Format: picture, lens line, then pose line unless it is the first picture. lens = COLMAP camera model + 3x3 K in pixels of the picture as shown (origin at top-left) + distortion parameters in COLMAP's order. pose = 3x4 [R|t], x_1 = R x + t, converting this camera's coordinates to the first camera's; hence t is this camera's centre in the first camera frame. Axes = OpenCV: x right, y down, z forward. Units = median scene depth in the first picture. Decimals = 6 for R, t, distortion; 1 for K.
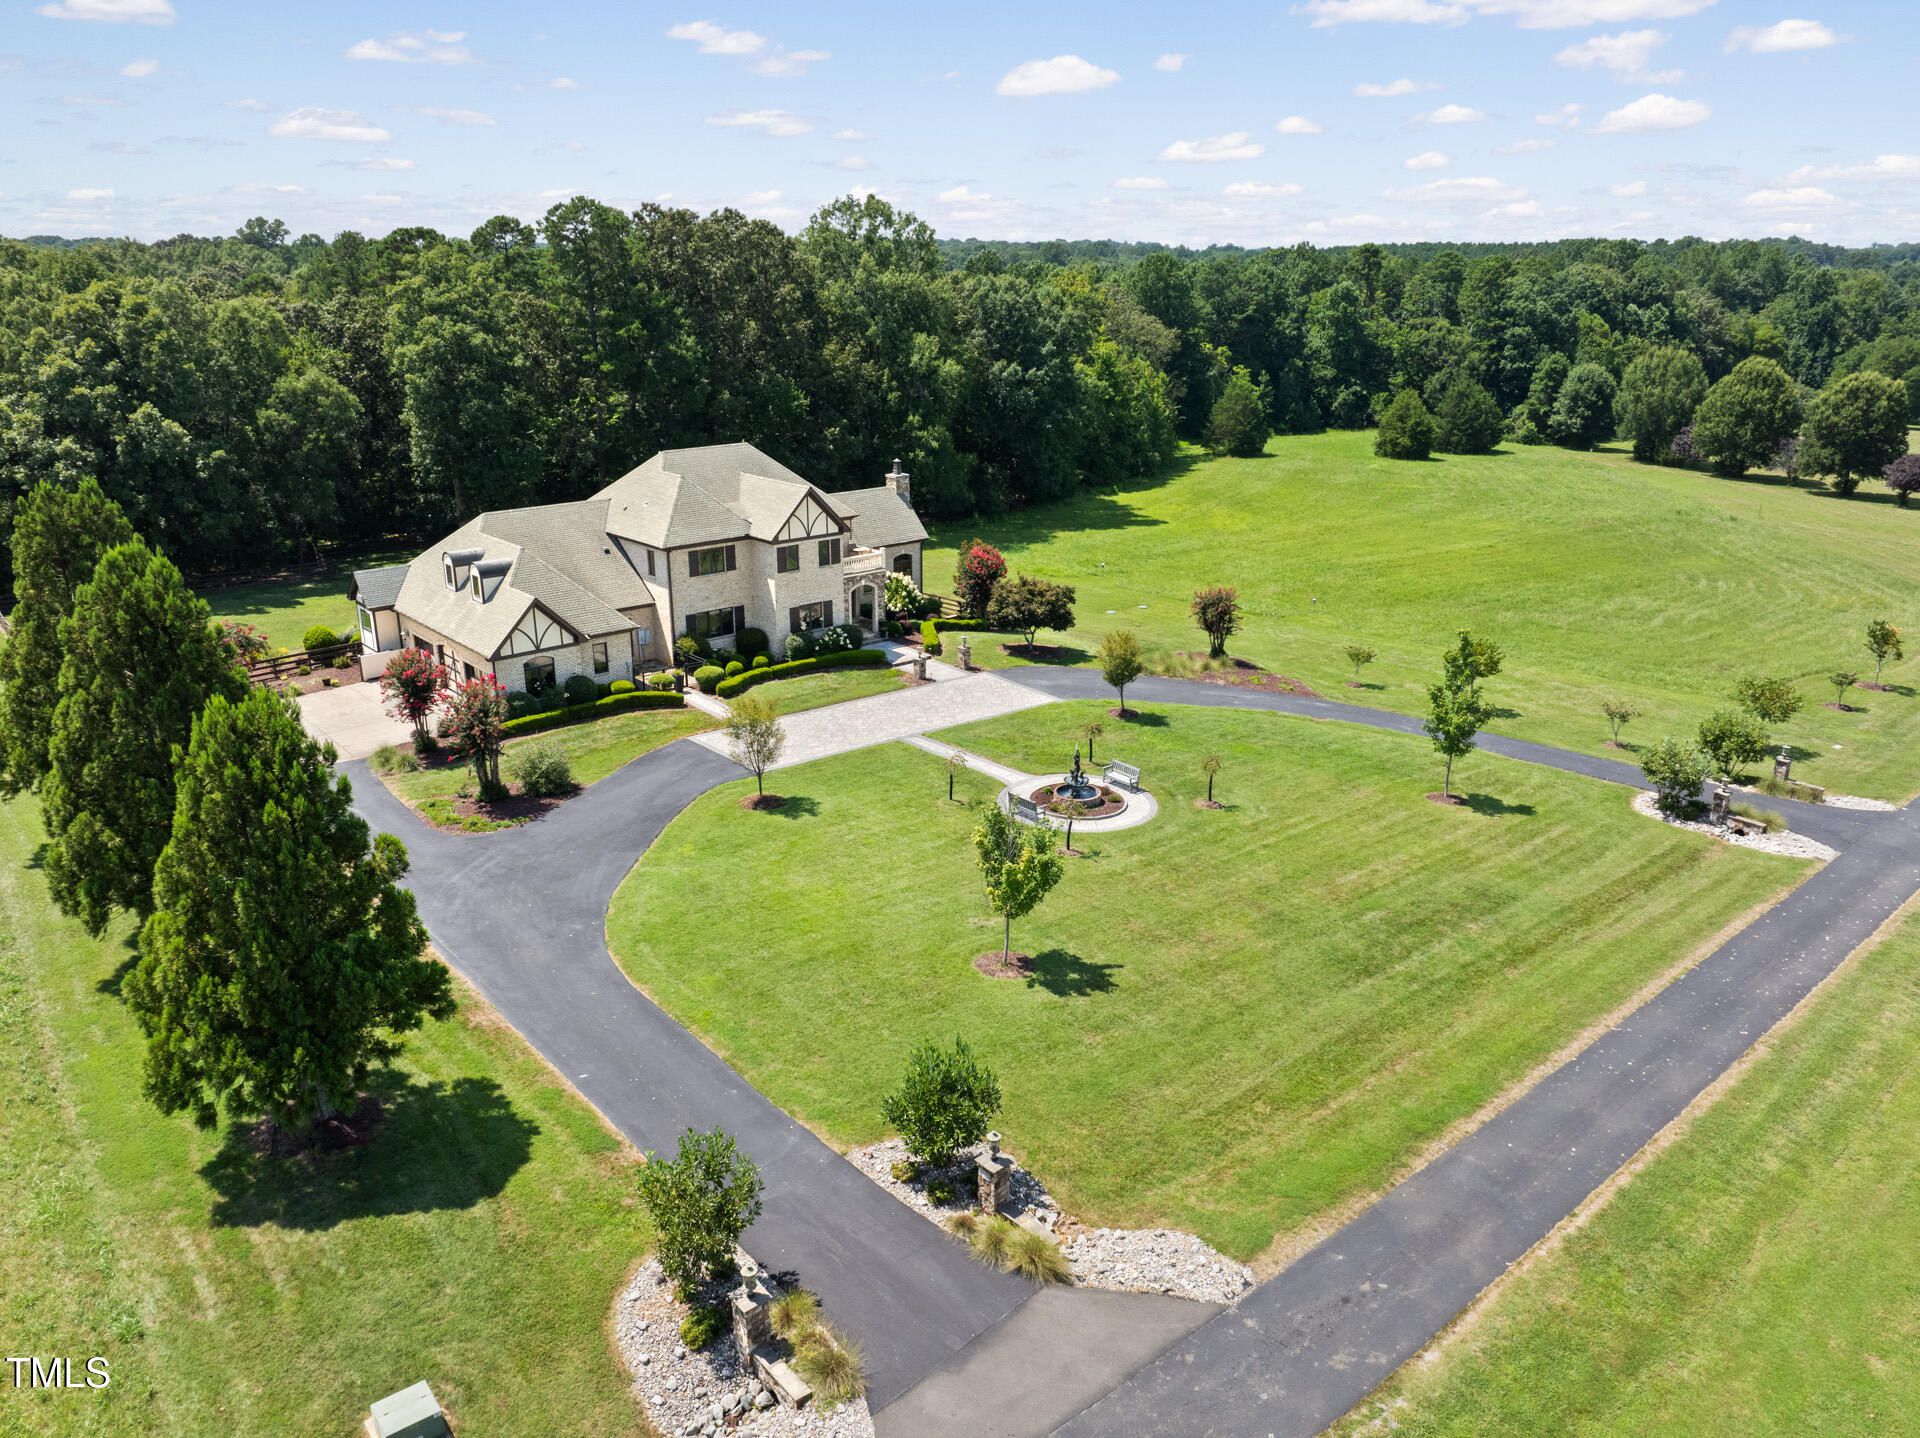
lens RADIAL K [[1346.0, 0, 968.3], [0, 1346.0, 711.4], [0, 0, 1]] dist [-0.053823, 0.028652]
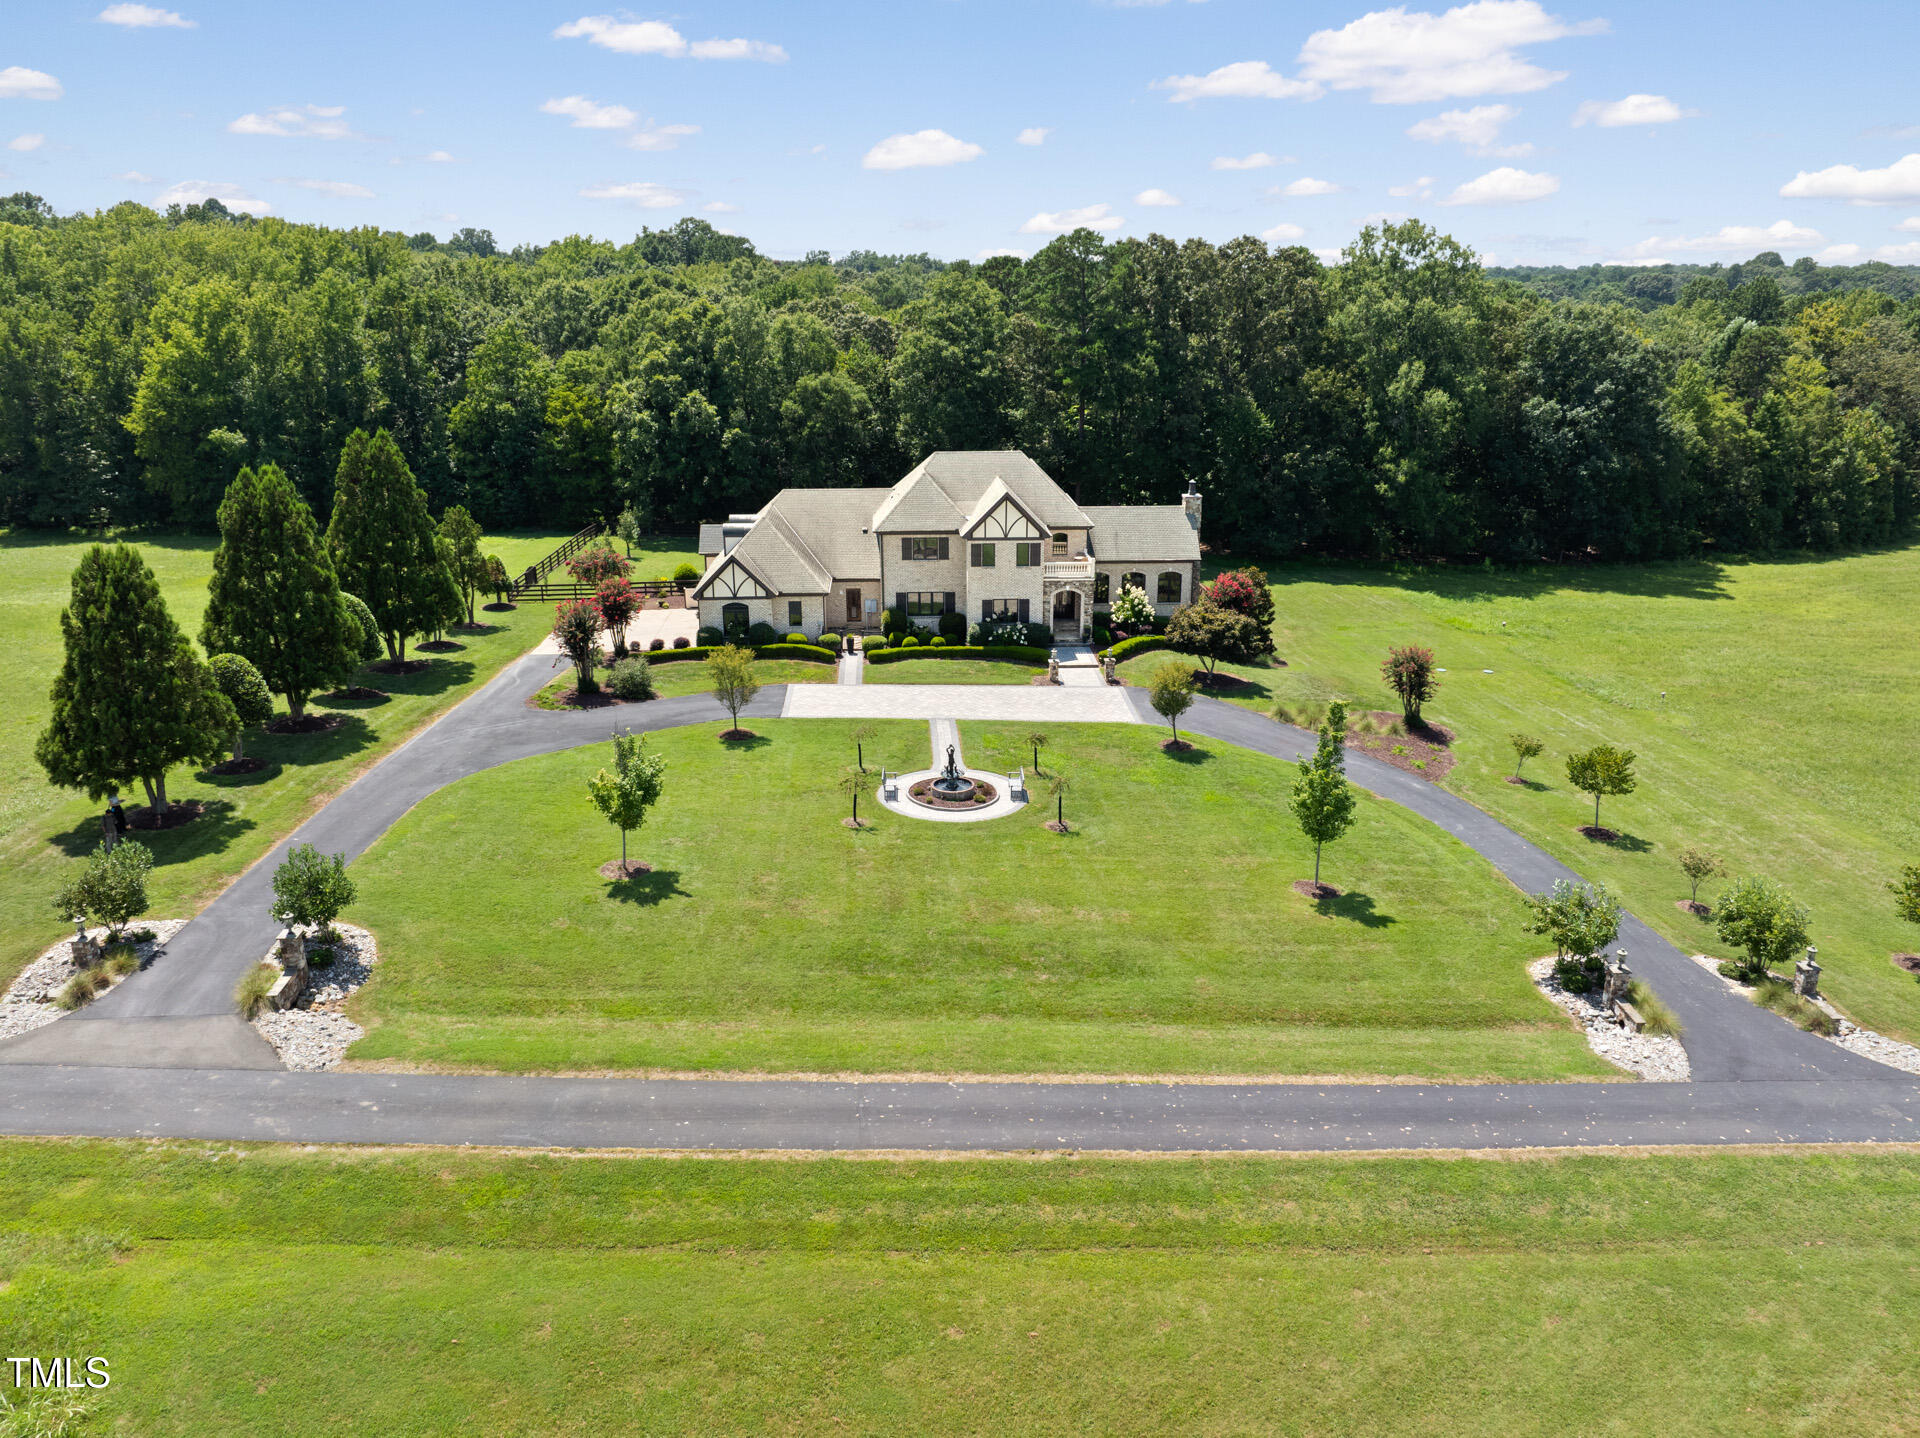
lens RADIAL K [[1346.0, 0, 970.9], [0, 1346.0, 720.5], [0, 0, 1]] dist [-0.053823, 0.028652]
pose [[0.785208, 0.187016, -0.590316, 0.517887], [-0.193358, 0.979686, 0.053176, -0.035849], [0.588269, 0.072388, 0.805419, 0.109749]]
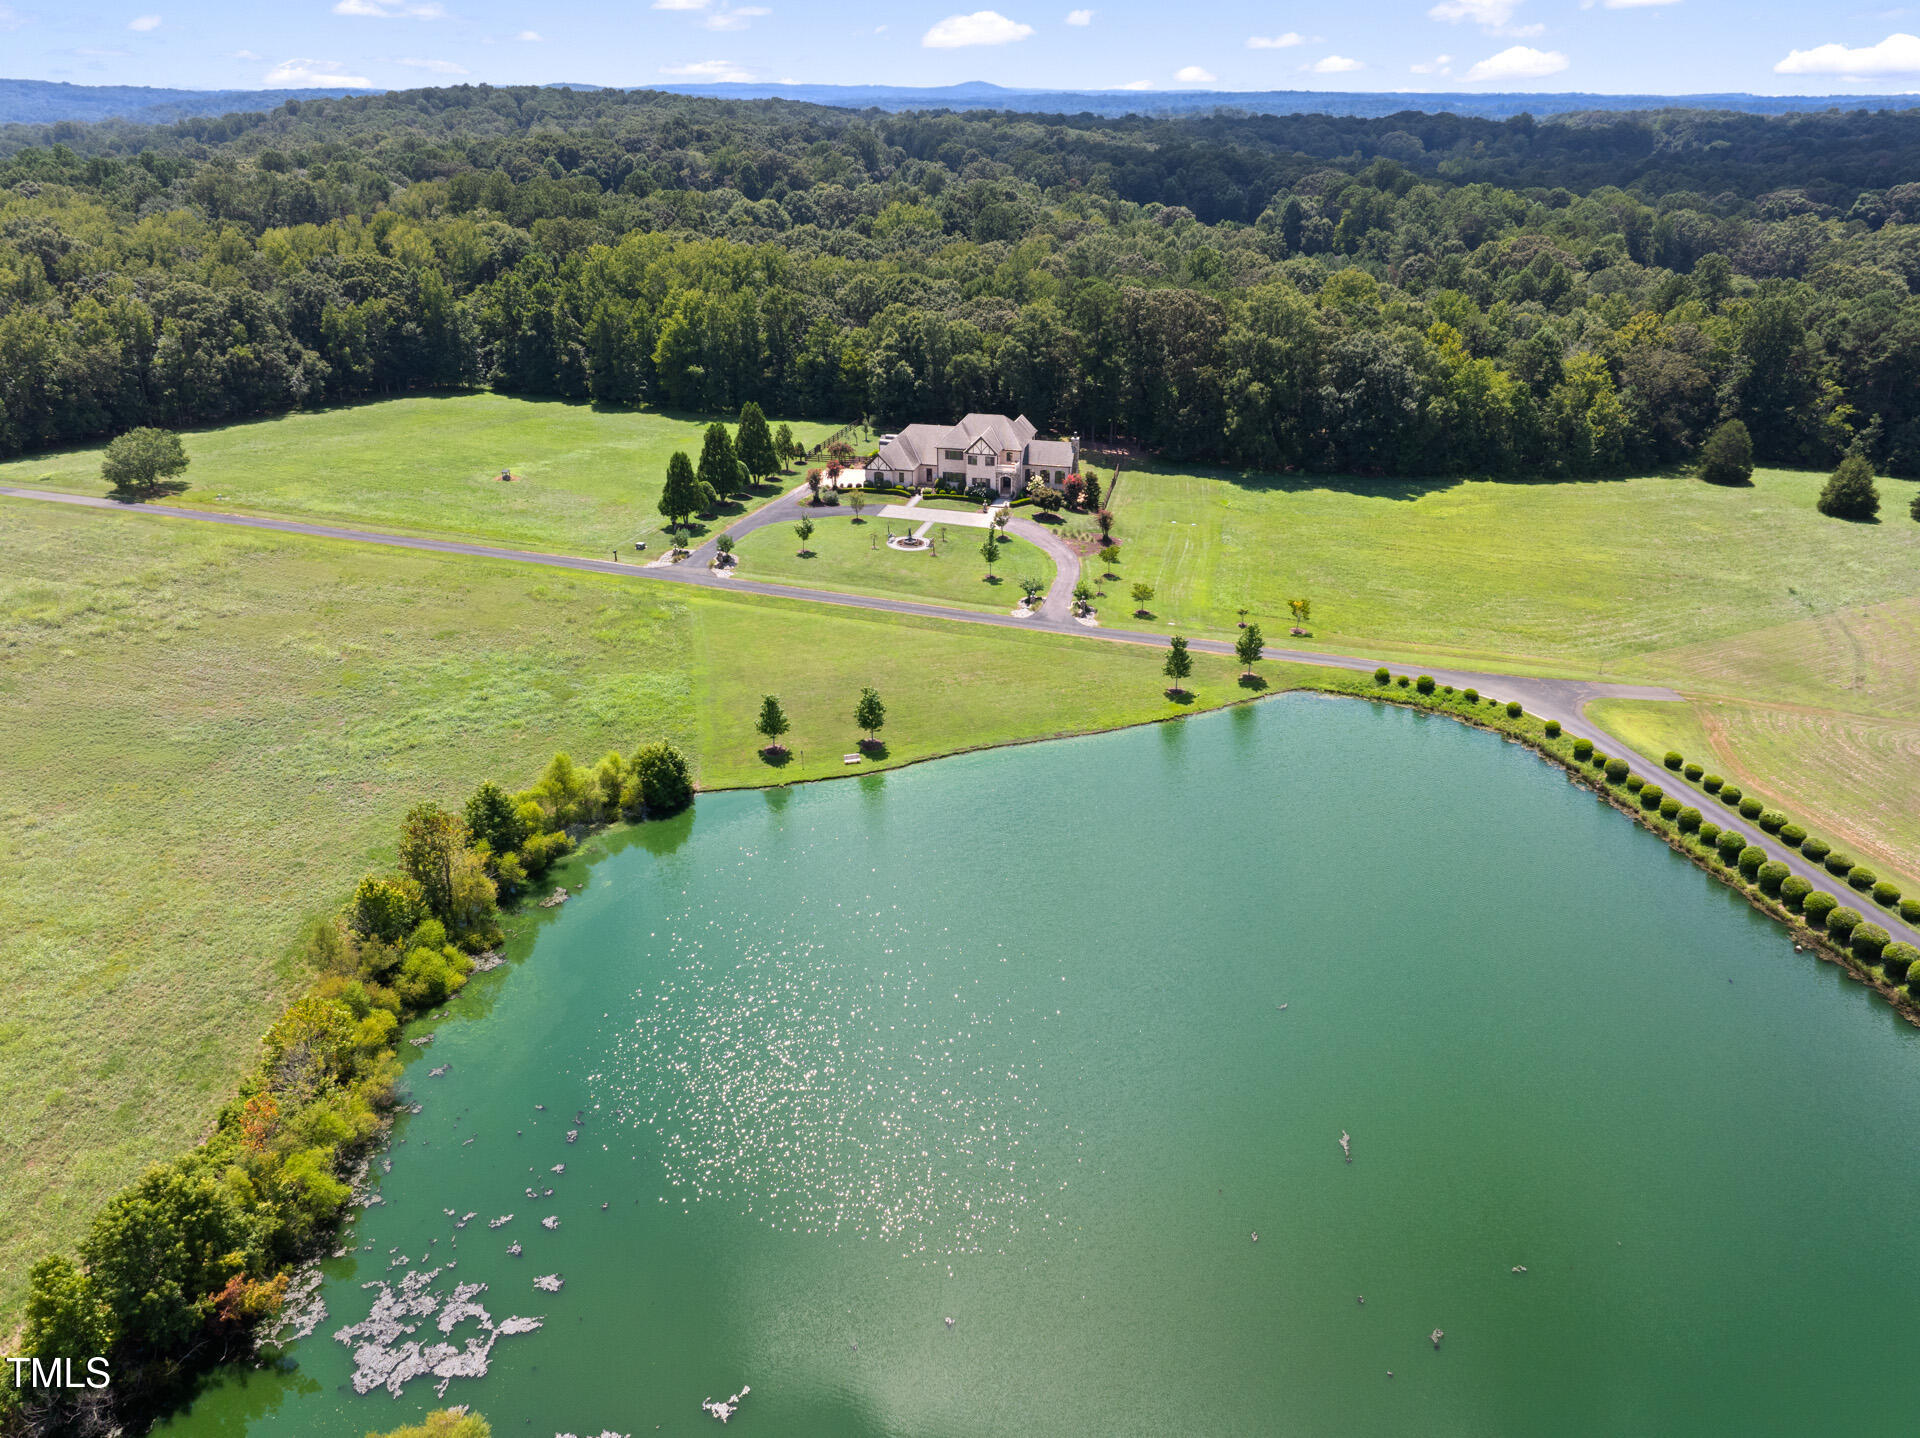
lens RADIAL K [[1346.0, 0, 957.6], [0, 1346.0, 713.9], [0, 0, 1]] dist [-0.053823, 0.028652]
pose [[0.569524, 0.343219, -0.746889, 2.058494], [-0.257241, 0.937431, 0.234626, -0.257646], [0.780685, 0.058506, 0.622180, -0.717157]]
